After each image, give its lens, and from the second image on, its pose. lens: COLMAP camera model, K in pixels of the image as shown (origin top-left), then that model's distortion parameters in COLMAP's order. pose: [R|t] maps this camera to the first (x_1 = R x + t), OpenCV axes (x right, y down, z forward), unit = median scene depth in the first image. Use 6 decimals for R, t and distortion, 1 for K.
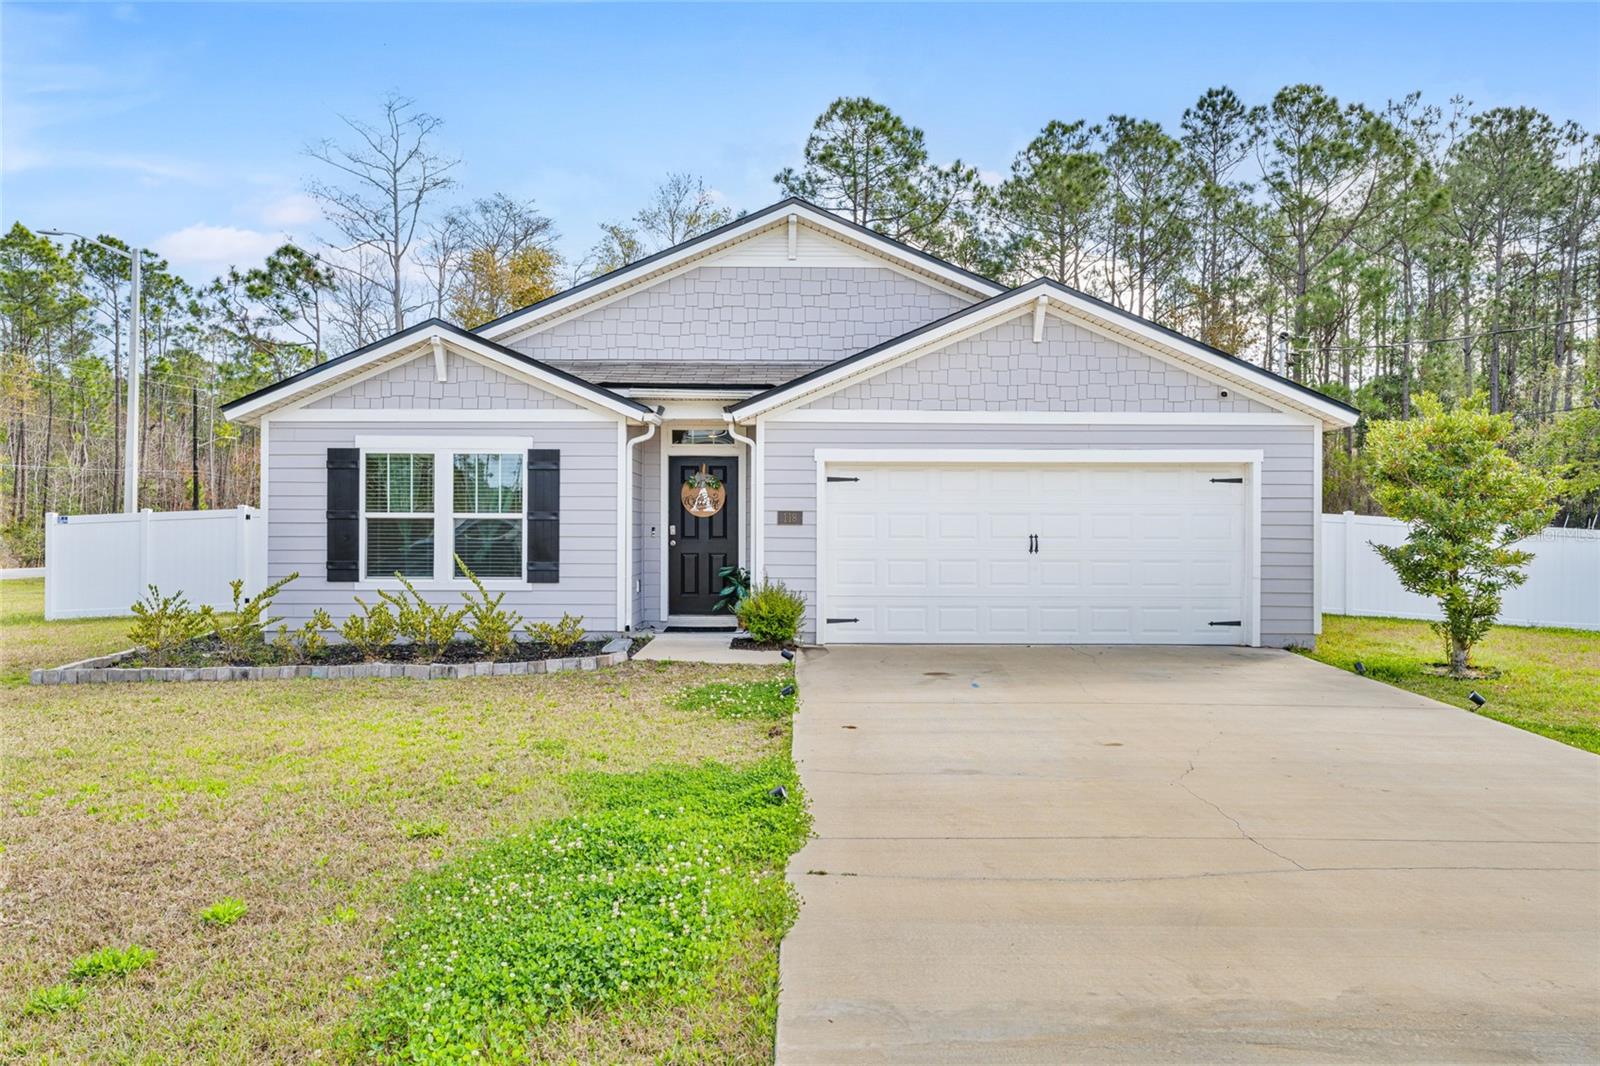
lens RADIAL K [[1034.9, 0, 804.4], [0, 1034.9, 530.0], [0, 0, 1]] dist [0.000979, 0.001489]
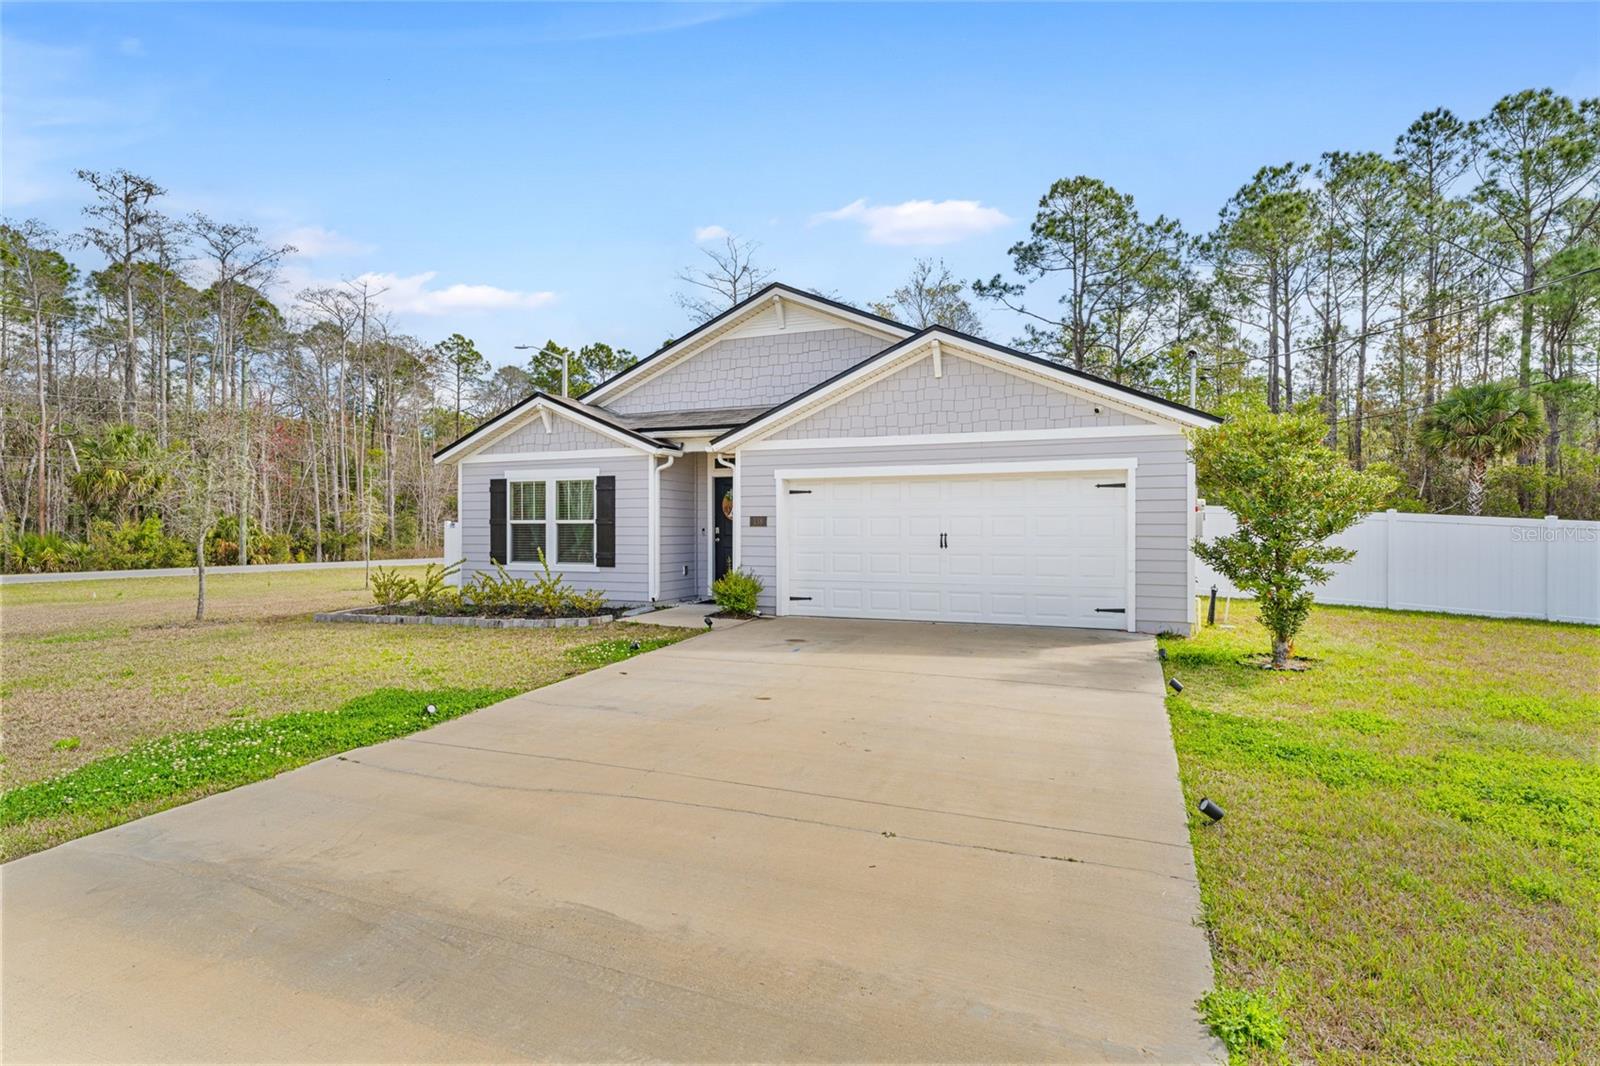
lens RADIAL K [[784.4, 0, 808.6], [0, 784.4, 527.7], [0, 0, 1]] dist [-0.001720, 0.001062]
pose [[0.929554, -0.005171, -0.368651, 0.421708], [0.004794, 0.999987, -0.001938, -0.001066], [0.368656, 0.000034, 0.929566, 0.071097]]
